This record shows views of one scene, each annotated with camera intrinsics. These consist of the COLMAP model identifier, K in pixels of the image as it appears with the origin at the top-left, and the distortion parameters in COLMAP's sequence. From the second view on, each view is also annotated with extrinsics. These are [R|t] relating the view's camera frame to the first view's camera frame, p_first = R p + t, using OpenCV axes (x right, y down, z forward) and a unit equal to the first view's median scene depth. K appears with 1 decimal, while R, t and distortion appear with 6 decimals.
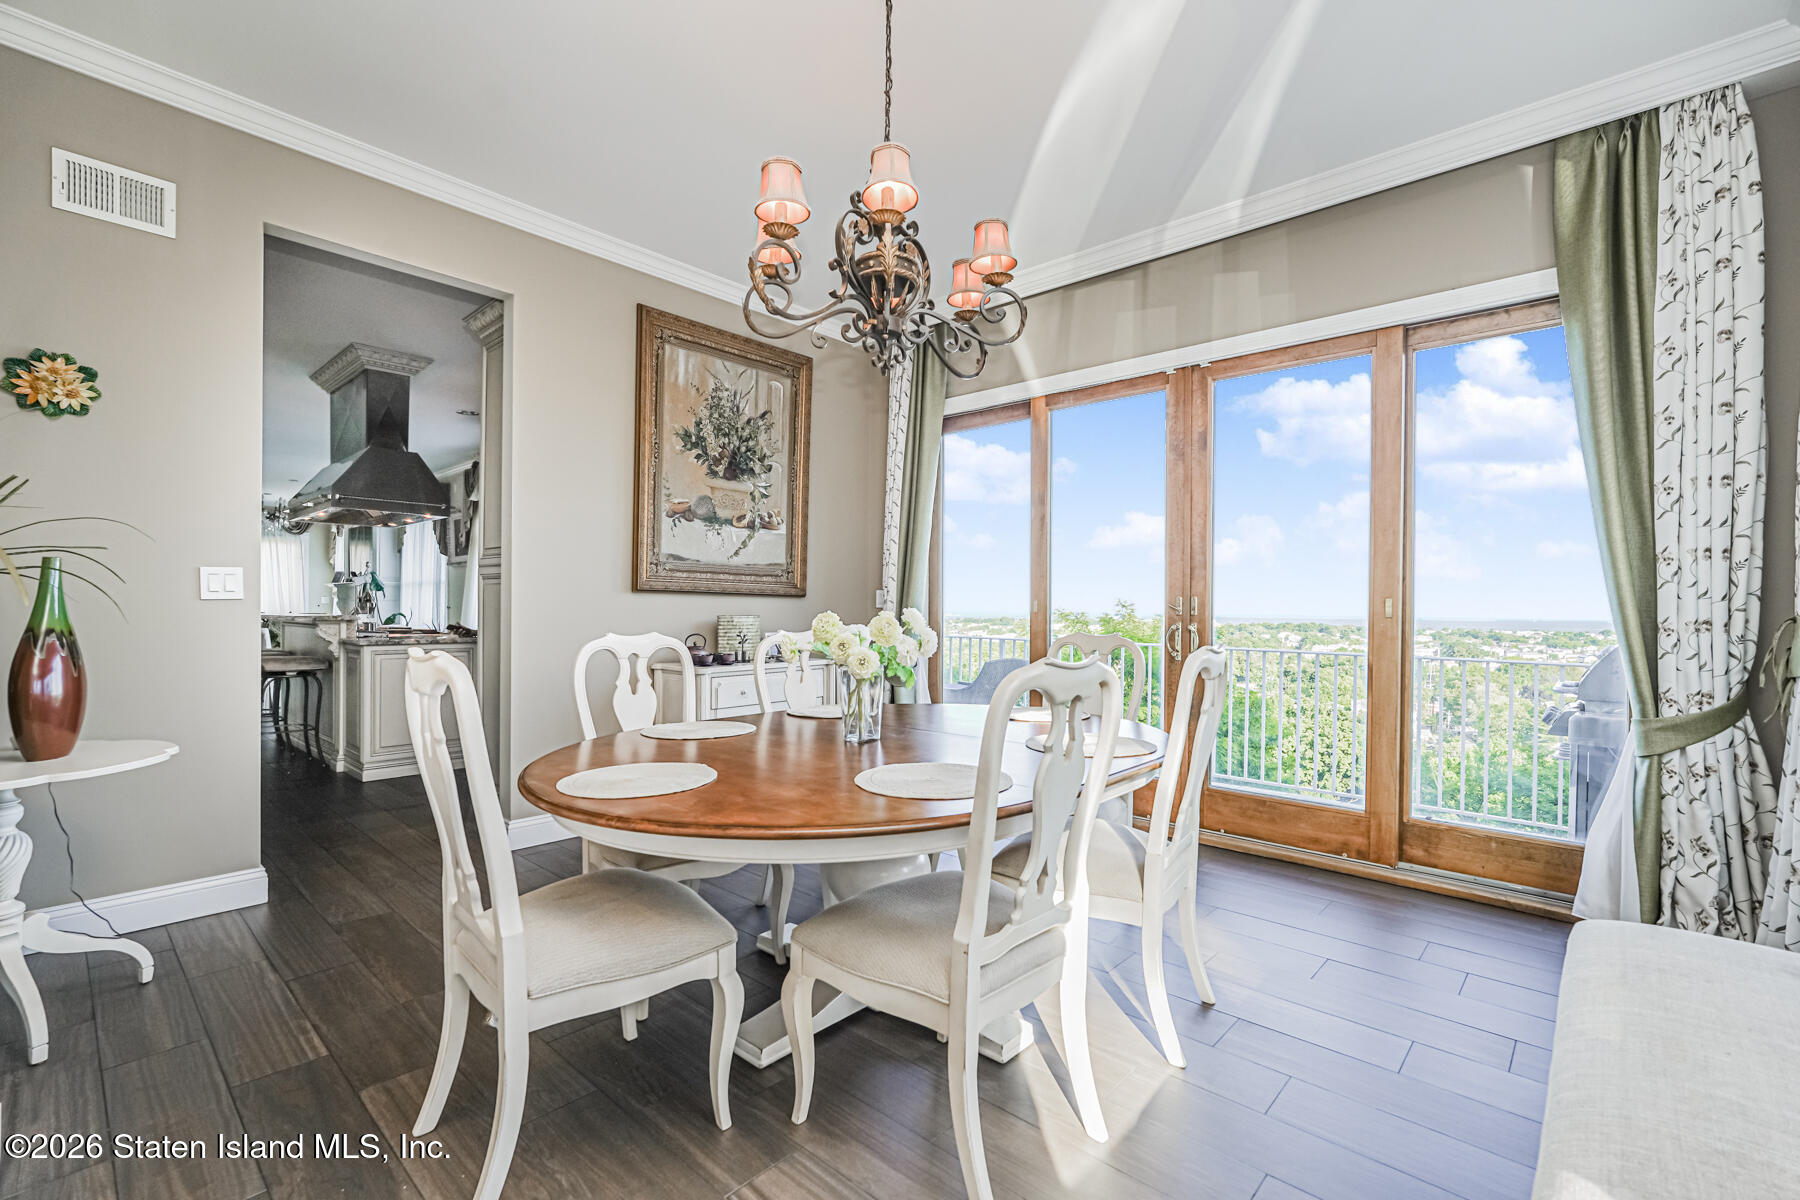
lens RADIAL K [[789.4, 0, 900.0], [0, 789.4, 600.0], [0, 0, 1]] dist [0.000524, 0.000109]
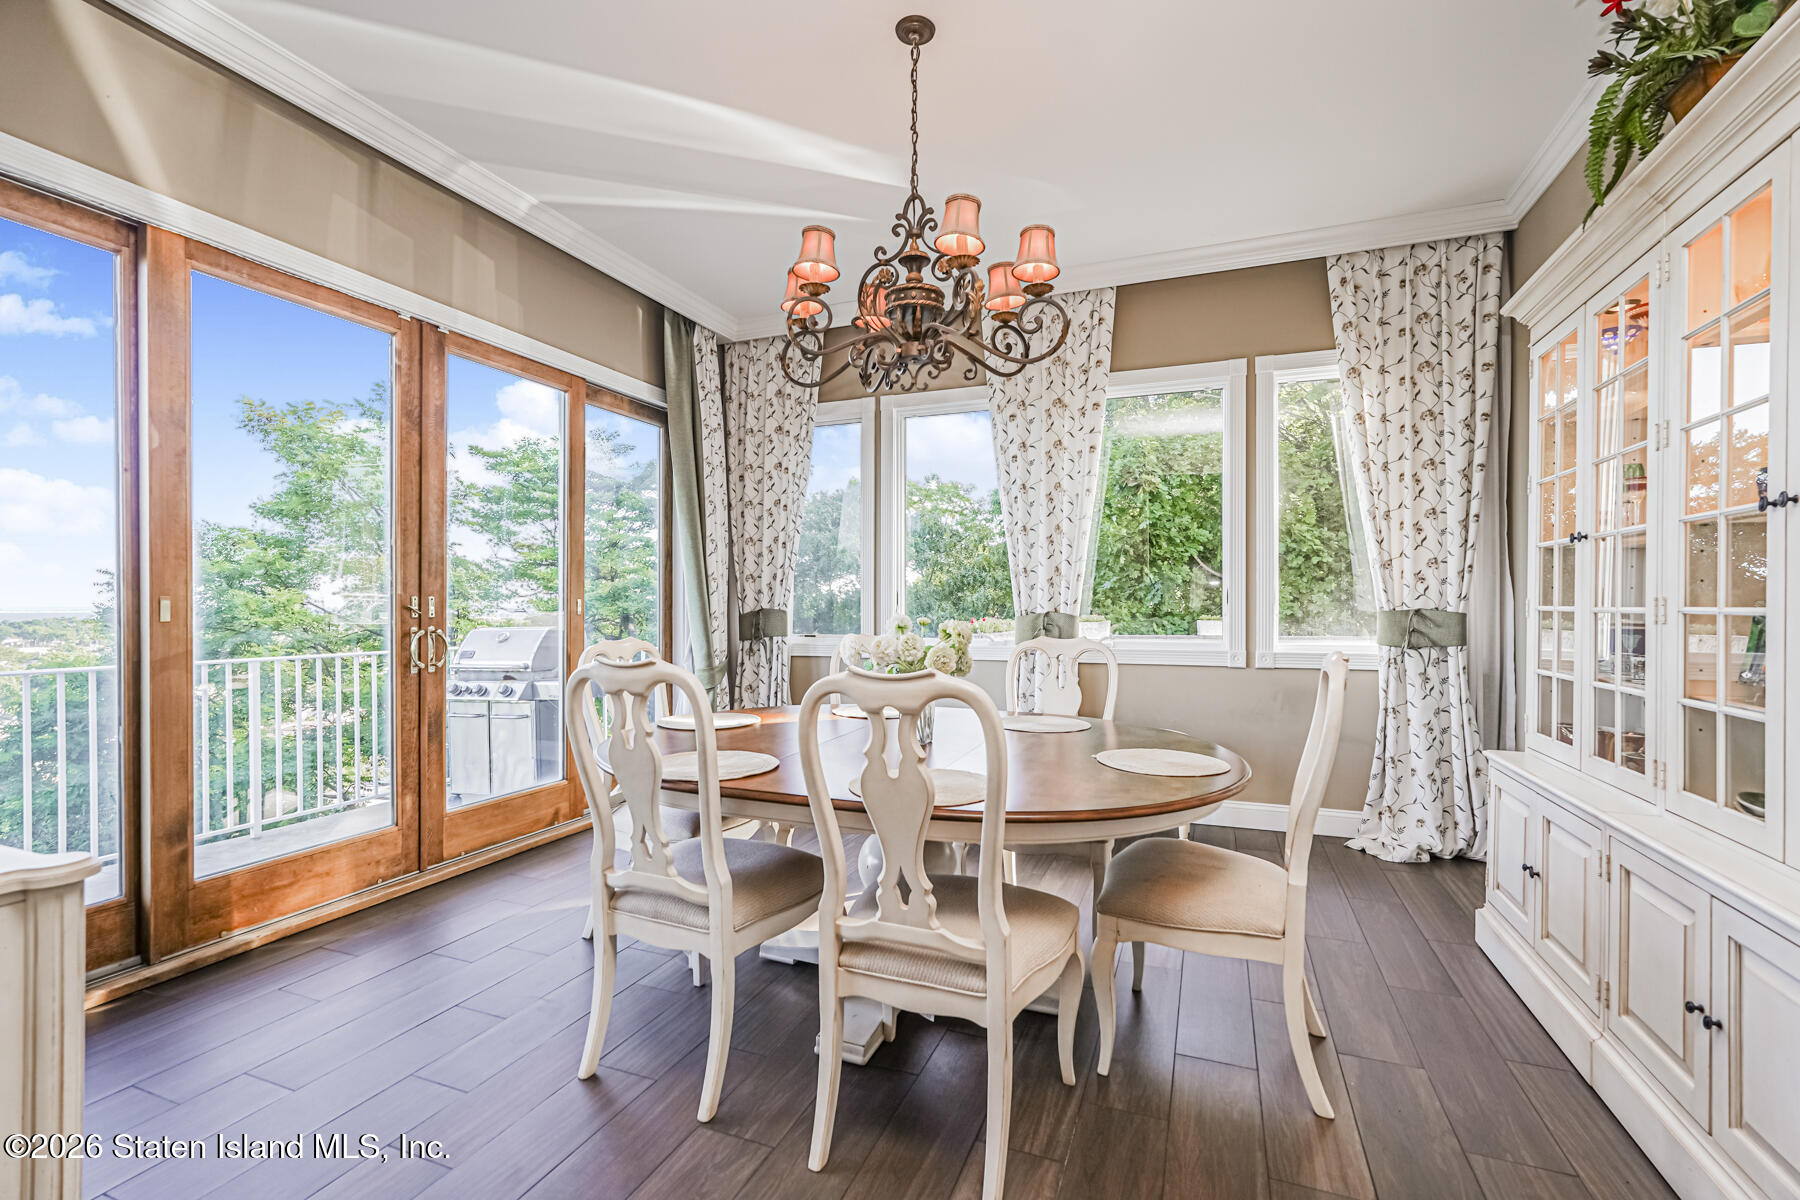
lens RADIAL K [[789.4, 0, 900.0], [0, 789.4, 600.0], [0, 0, 1]] dist [0.000524, 0.000109]
pose [[-0.355230, -0.006467, 0.934757, -0.596961], [-0.007998, 0.999960, 0.003878, -0.007853], [-0.934745, -0.006099, -0.355267, 0.823428]]
